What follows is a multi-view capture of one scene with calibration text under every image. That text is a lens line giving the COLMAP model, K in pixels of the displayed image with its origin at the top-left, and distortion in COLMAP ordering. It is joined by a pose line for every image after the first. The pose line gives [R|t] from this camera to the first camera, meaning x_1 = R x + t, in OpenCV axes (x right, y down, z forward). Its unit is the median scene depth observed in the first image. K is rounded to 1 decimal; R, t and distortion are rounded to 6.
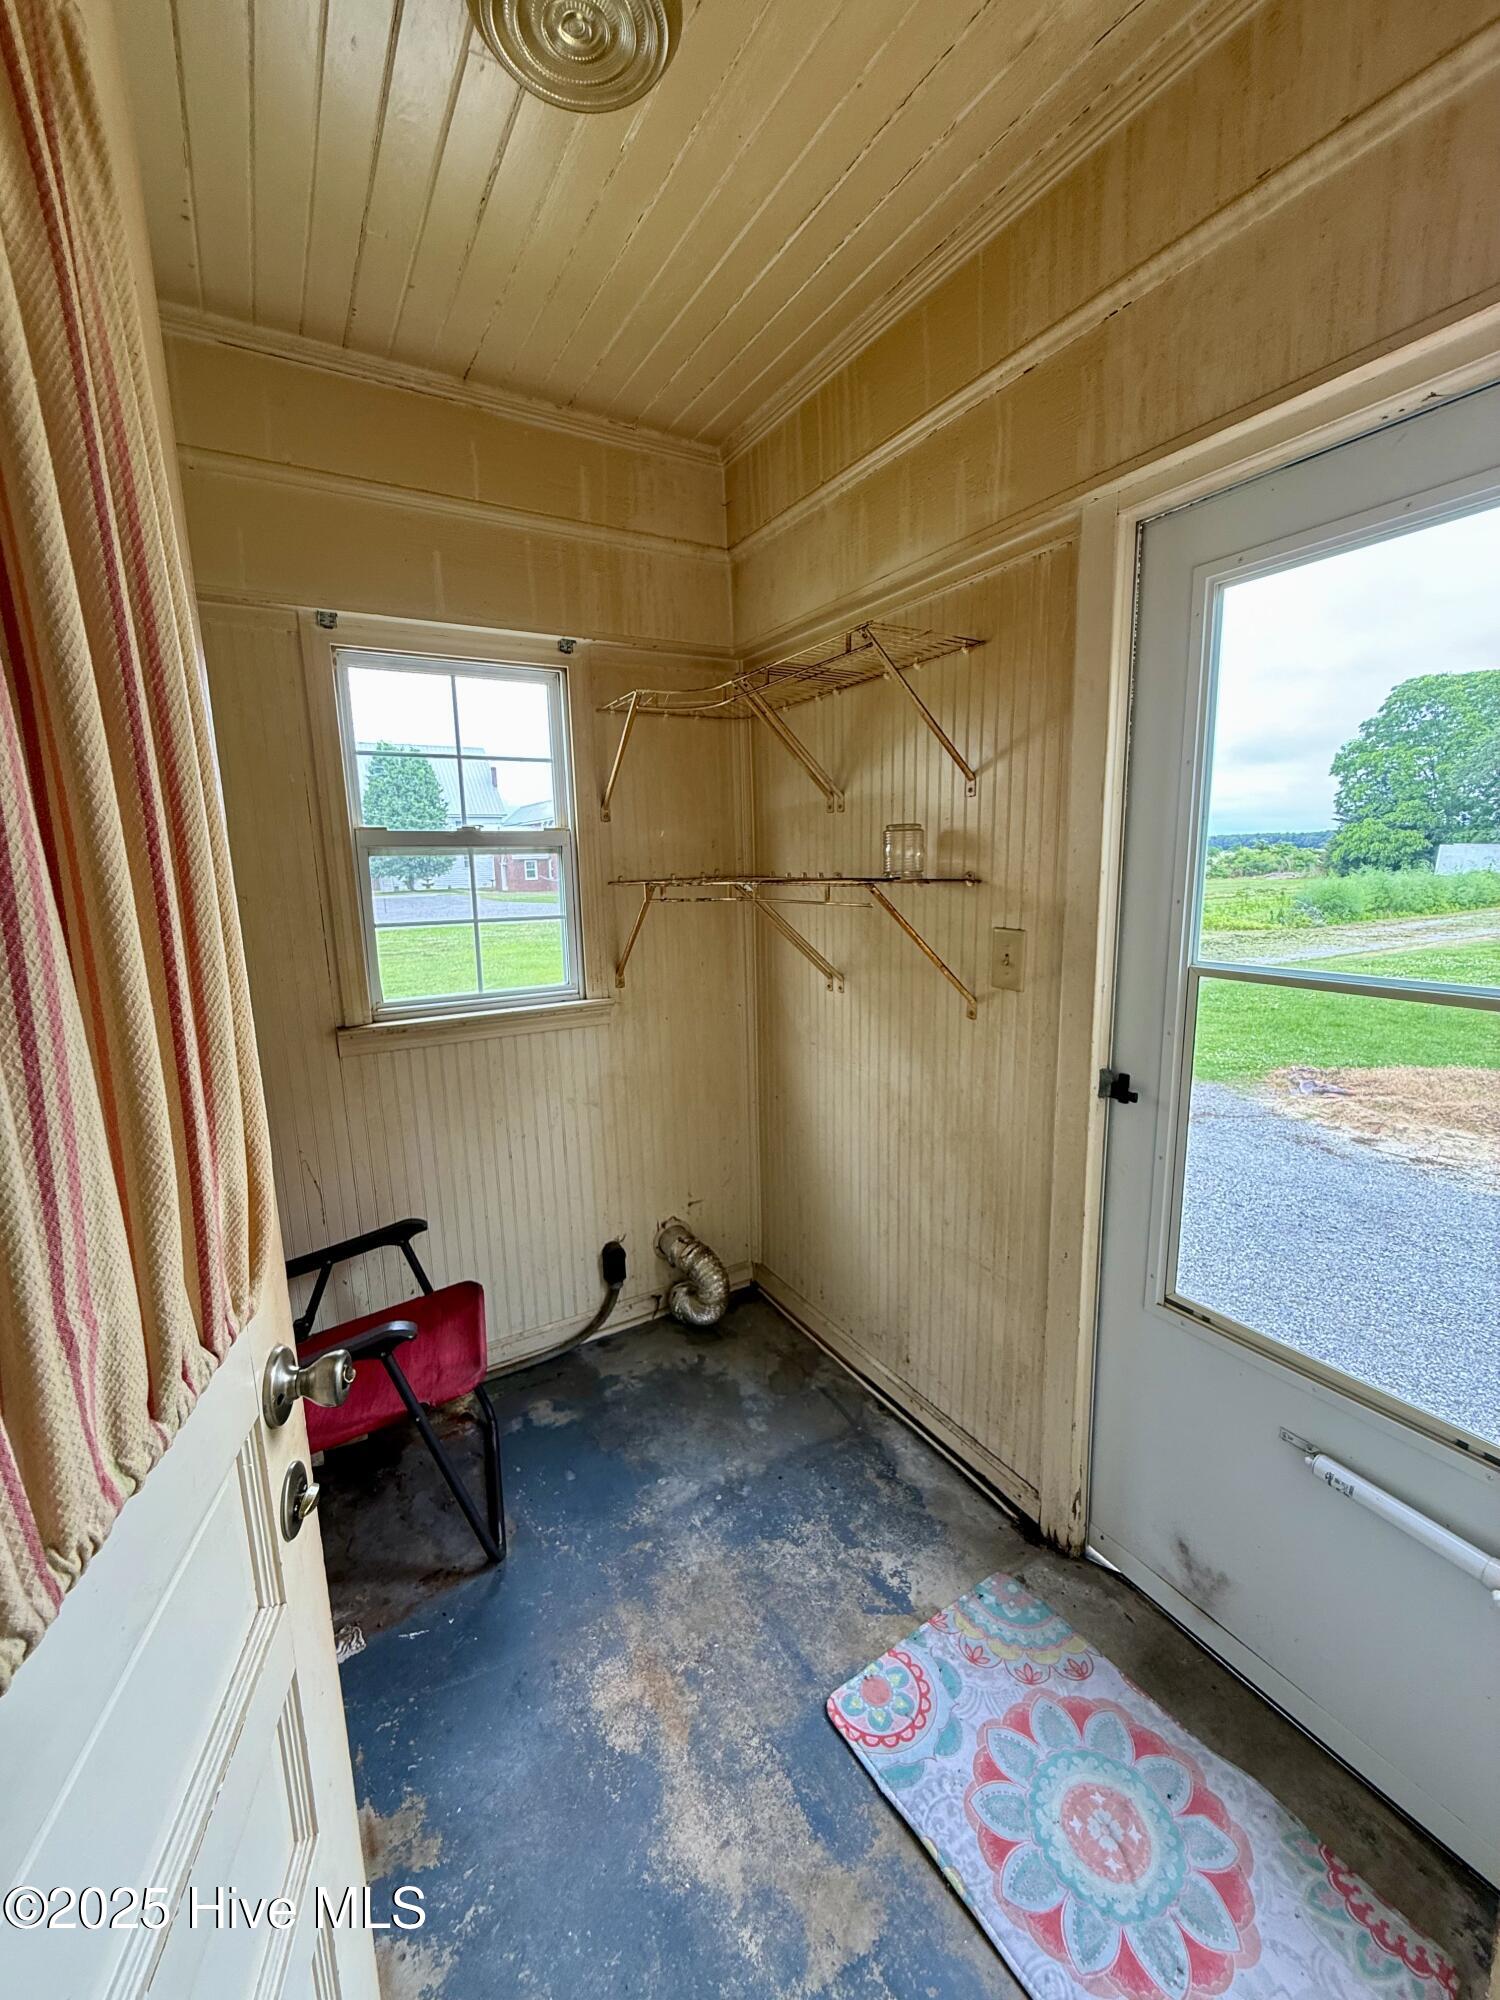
lens RADIAL K [[799.2, 0, 755.8], [0, 799.2, 1000.8], [0, 0, 1]] dist [-0.002103, 0.000414]
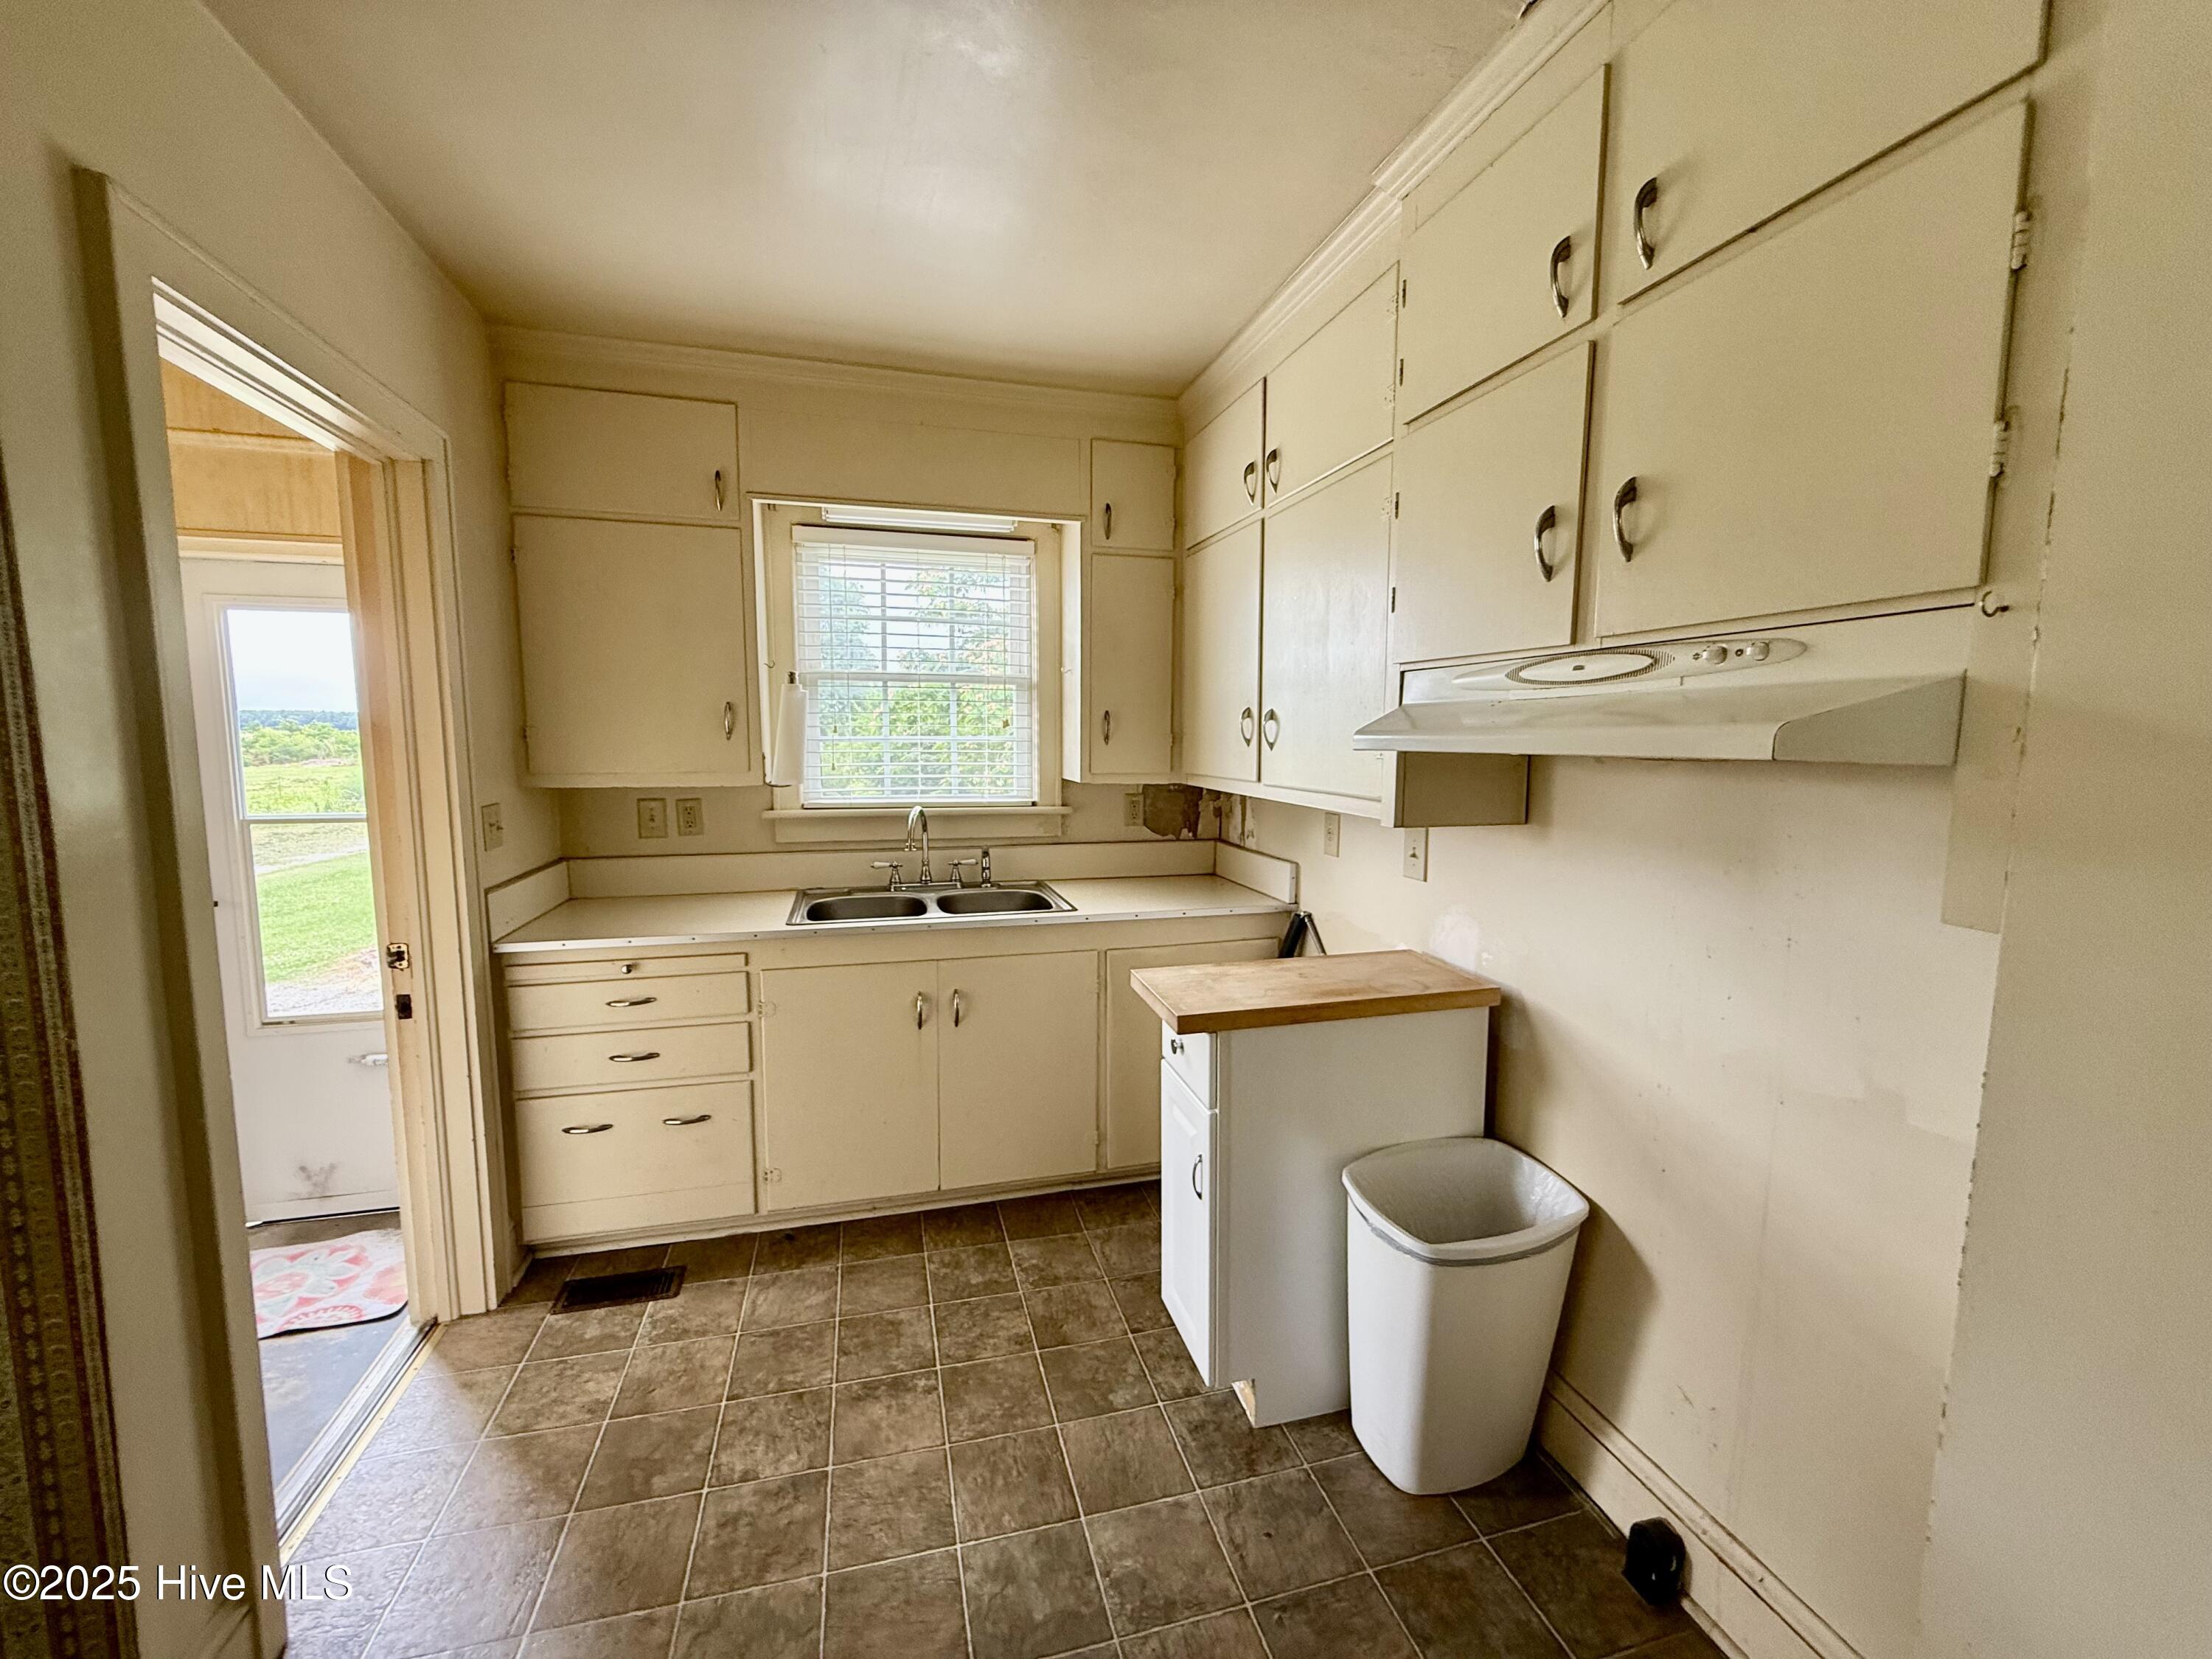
lens RADIAL K [[884.0, 0, 1086.7], [0, 884.0, 824.6], [0, 0, 1]] dist [-0.002103, 0.000414]
pose [[0.279523, -0.076812, 0.957062, -0.061075], [0.157152, 0.987012, 0.033318, 0.015147], [-0.947191, 0.141091, 0.287964, -0.100735]]
